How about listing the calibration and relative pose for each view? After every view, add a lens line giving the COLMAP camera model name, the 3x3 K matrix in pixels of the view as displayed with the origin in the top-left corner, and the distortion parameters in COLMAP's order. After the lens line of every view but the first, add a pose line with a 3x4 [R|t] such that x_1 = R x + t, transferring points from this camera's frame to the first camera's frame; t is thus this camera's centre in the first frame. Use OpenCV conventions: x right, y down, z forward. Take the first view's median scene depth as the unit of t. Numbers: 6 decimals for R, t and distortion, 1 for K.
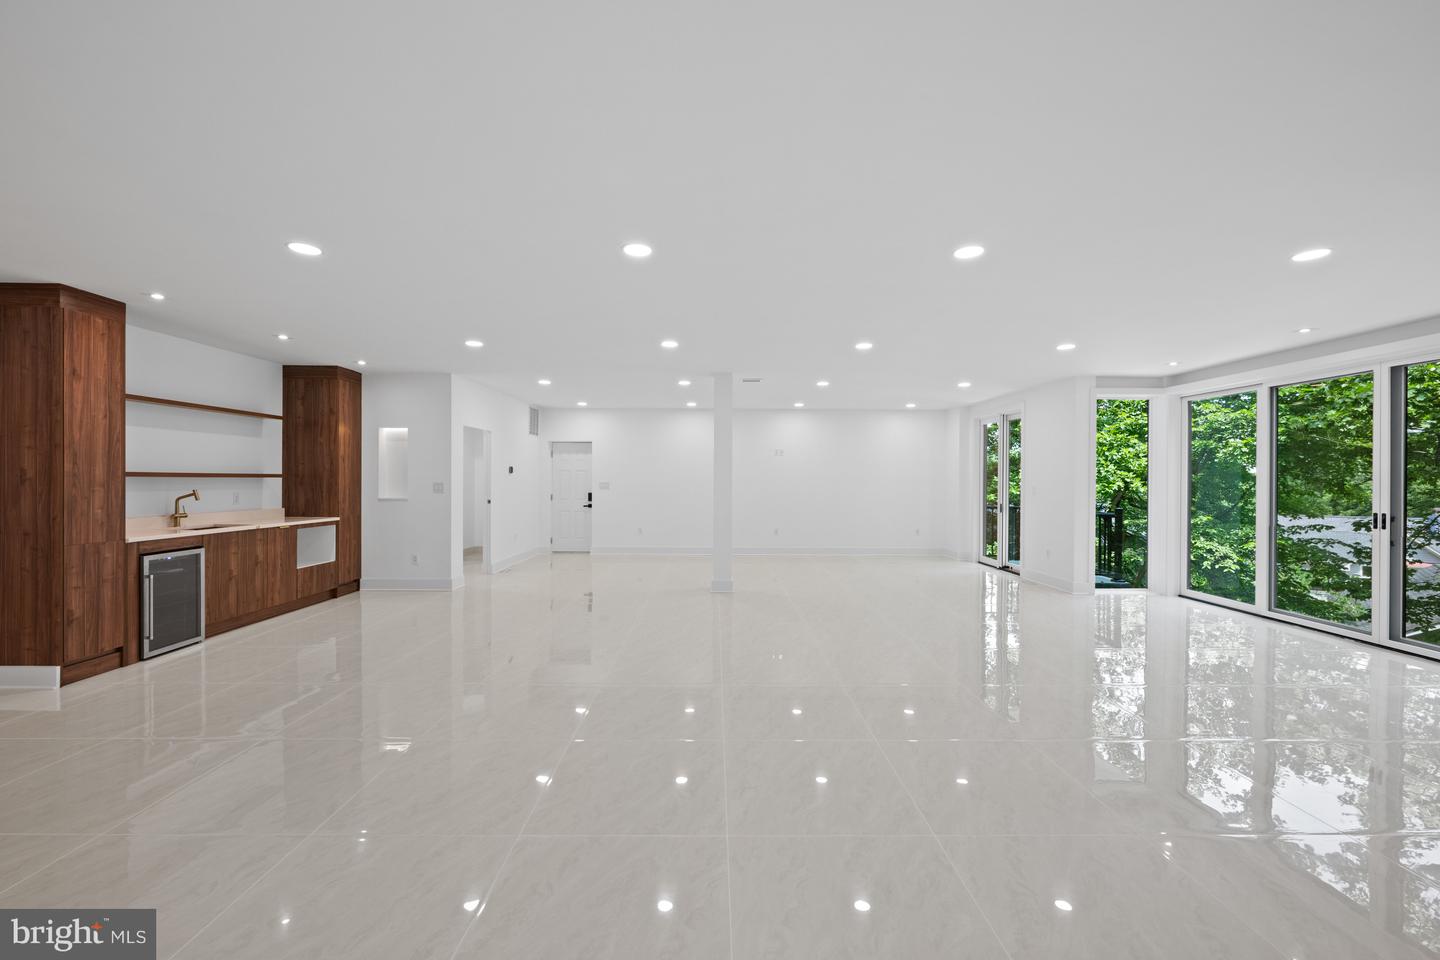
lens RADIAL K [[580.8, 0, 725.3], [0, 580.8, 482.1], [0, 0, 1]] dist [0.000917, 0.000106]
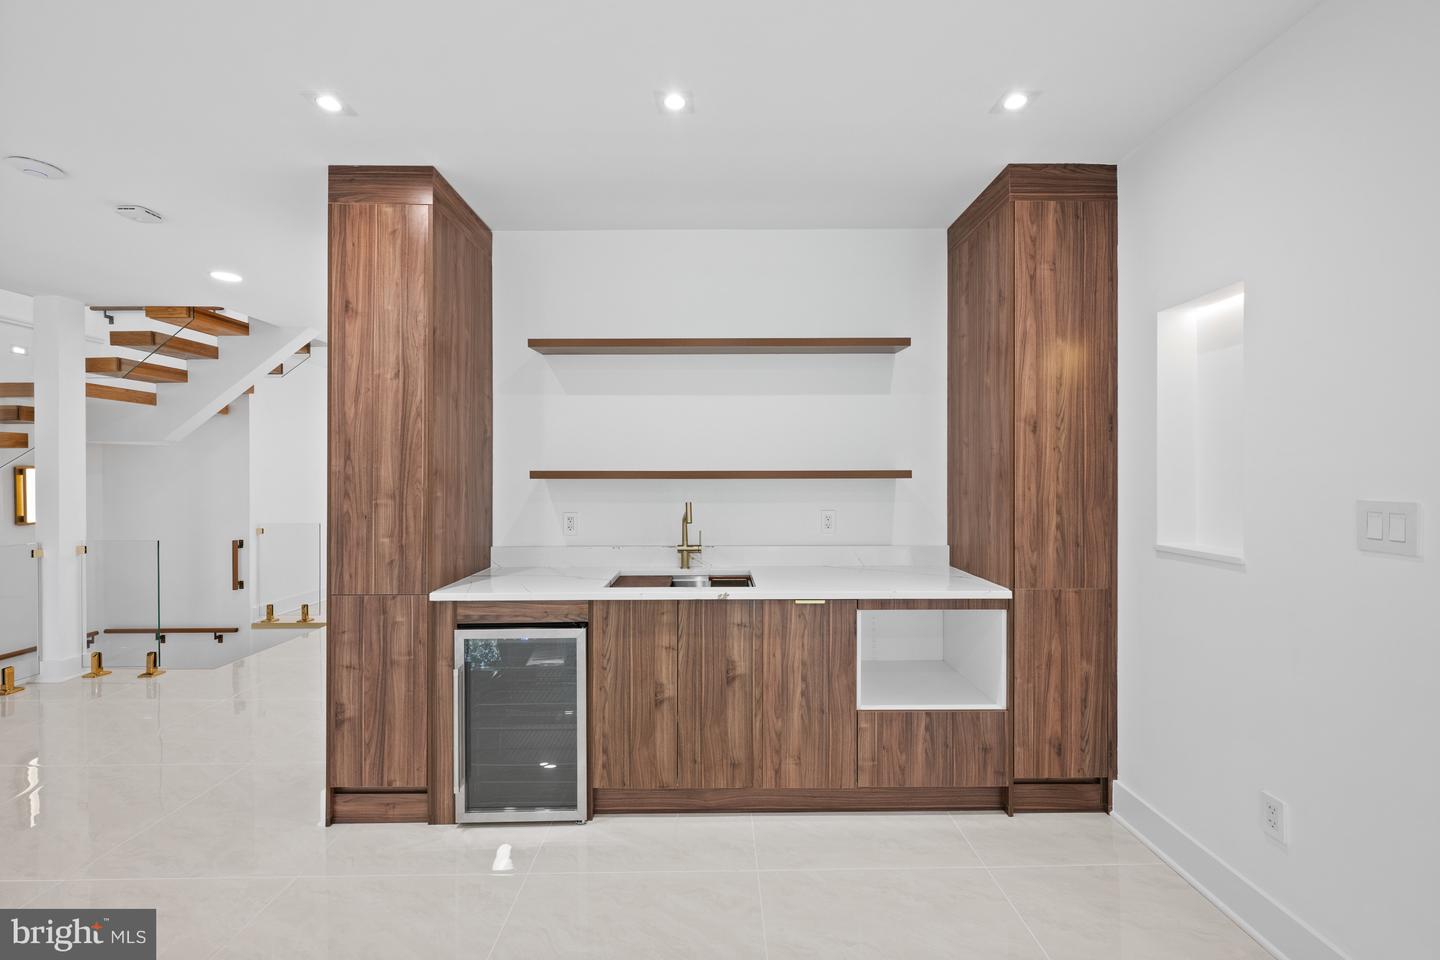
lens RADIAL K [[580.8, 0, 725.7], [0, 580.8, 478.3], [0, 0, 1]] dist [0.000917, 0.000106]
pose [[-0.003124, 0.000741, -0.999995, -0.372120], [-0.002000, 0.999998, 0.000747, -0.009560], [0.999993, 0.002003, -0.003122, 0.990963]]
